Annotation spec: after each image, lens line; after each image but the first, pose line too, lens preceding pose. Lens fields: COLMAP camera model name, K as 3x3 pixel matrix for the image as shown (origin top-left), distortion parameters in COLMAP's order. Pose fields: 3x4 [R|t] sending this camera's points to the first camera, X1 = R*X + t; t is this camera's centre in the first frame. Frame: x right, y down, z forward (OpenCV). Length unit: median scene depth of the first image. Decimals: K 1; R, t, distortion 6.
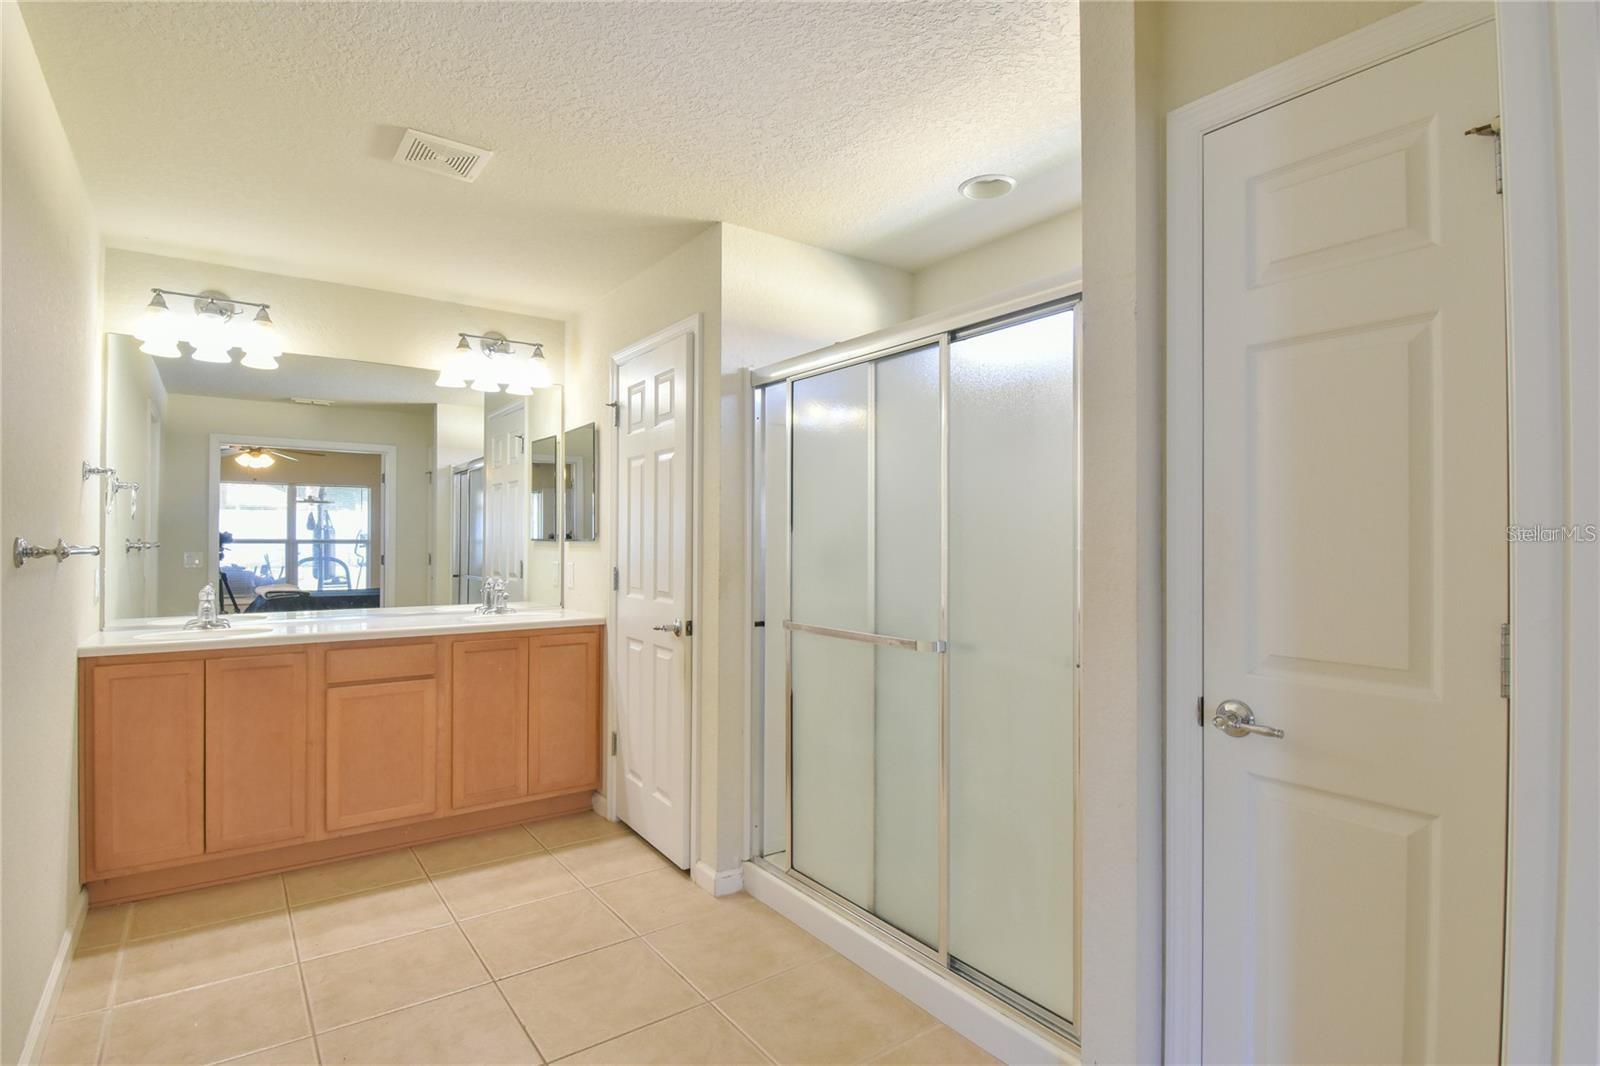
lens RADIAL K [[784.0, 0, 803.3], [0, 784.0, 525.9], [0, 0, 1]] dist [-0.001997, -0.000781]
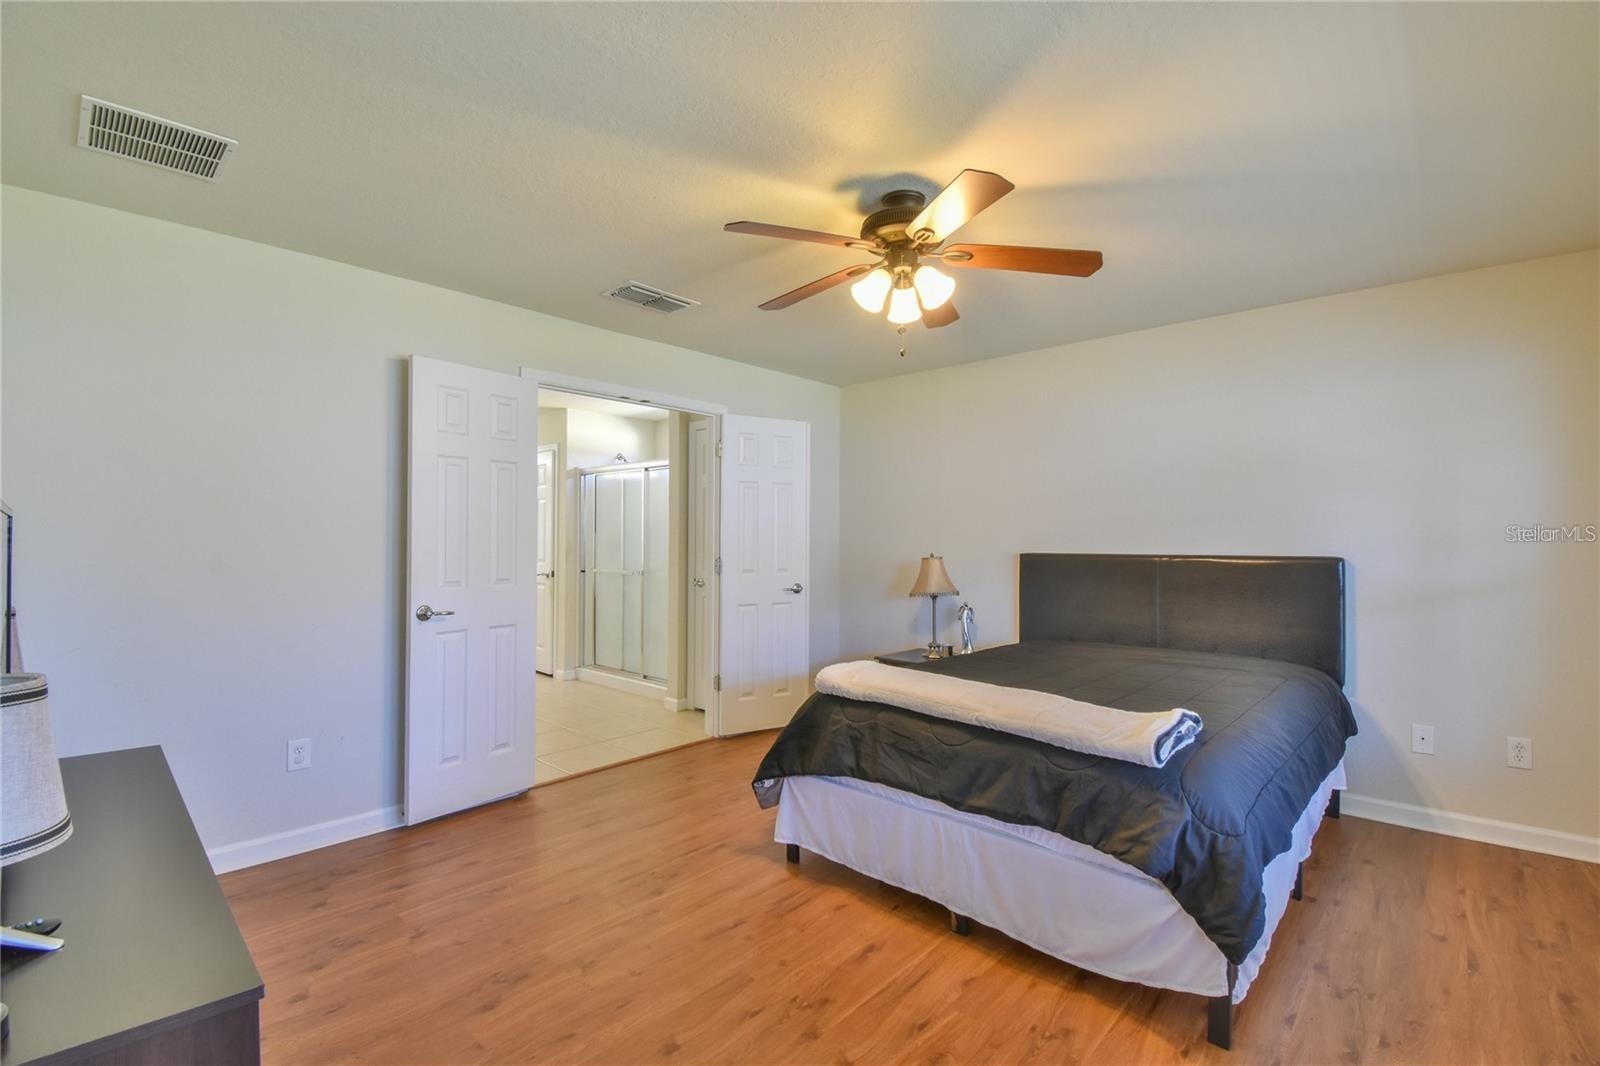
lens RADIAL K [[715.1, 0, 795.3], [0, 715.1, 530.9], [0, 0, 1]] dist [-0.003500, -0.000691]
pose [[0.982119, 0.003990, 0.188219, 0.178004], [-0.005532, 0.999955, 0.007667, -0.022684], [-0.188180, -0.008571, 0.982097, -1.340488]]
